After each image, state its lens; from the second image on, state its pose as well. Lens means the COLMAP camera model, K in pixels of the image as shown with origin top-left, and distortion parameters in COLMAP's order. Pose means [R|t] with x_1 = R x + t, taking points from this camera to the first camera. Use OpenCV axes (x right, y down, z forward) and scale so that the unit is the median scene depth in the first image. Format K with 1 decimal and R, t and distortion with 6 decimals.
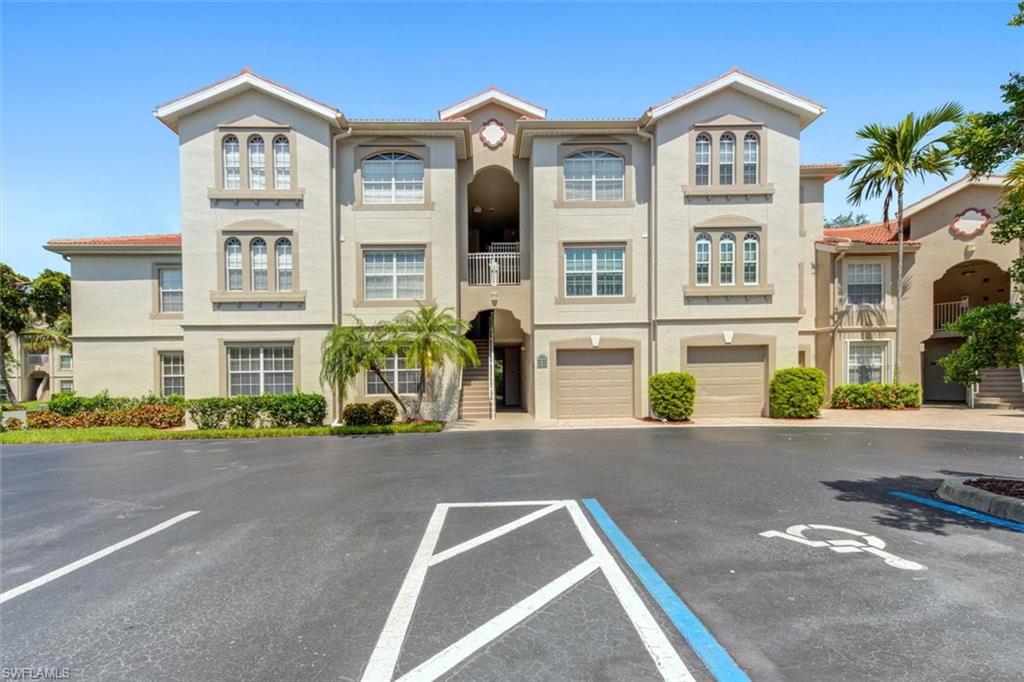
lens RADIAL K [[407.9, 0, 517.5], [0, 407.9, 368.1], [0, 0, 1]] dist [0.018707, 0.000007]
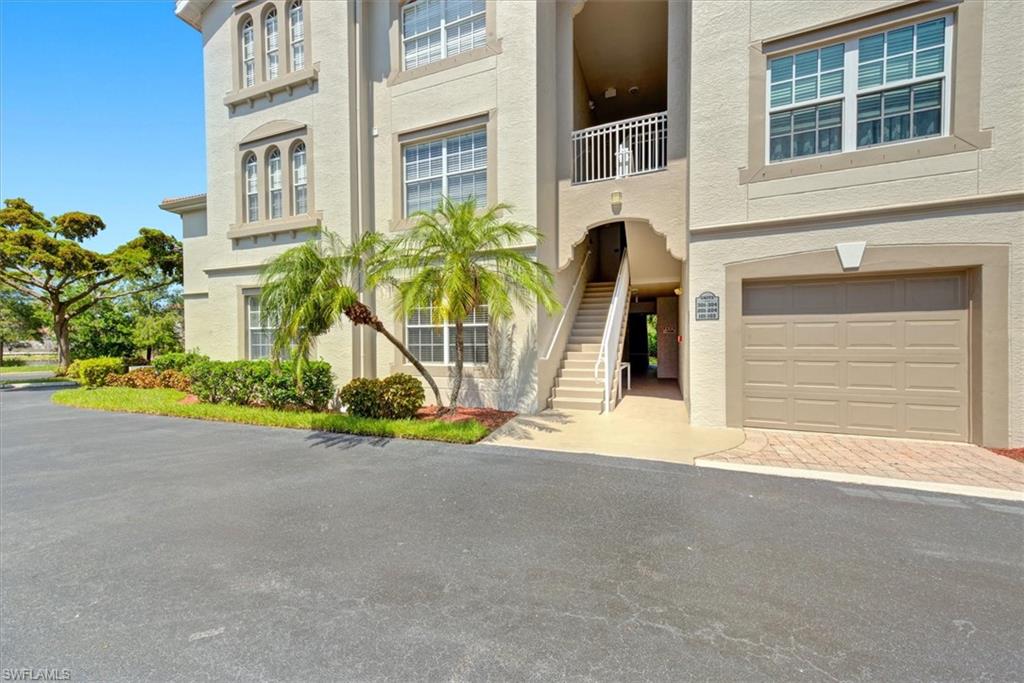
lens RADIAL K [[388.1, 0, 507.3], [0, 388.1, 332.7], [0, 0, 1]] dist [0.027721, -0.000007]
pose [[0.899225, 0.002203, -0.437480, 0.051575], [0.000591, 0.999980, 0.006250, 0.012183], [0.437485, -0.005878, 0.899206, 0.492465]]
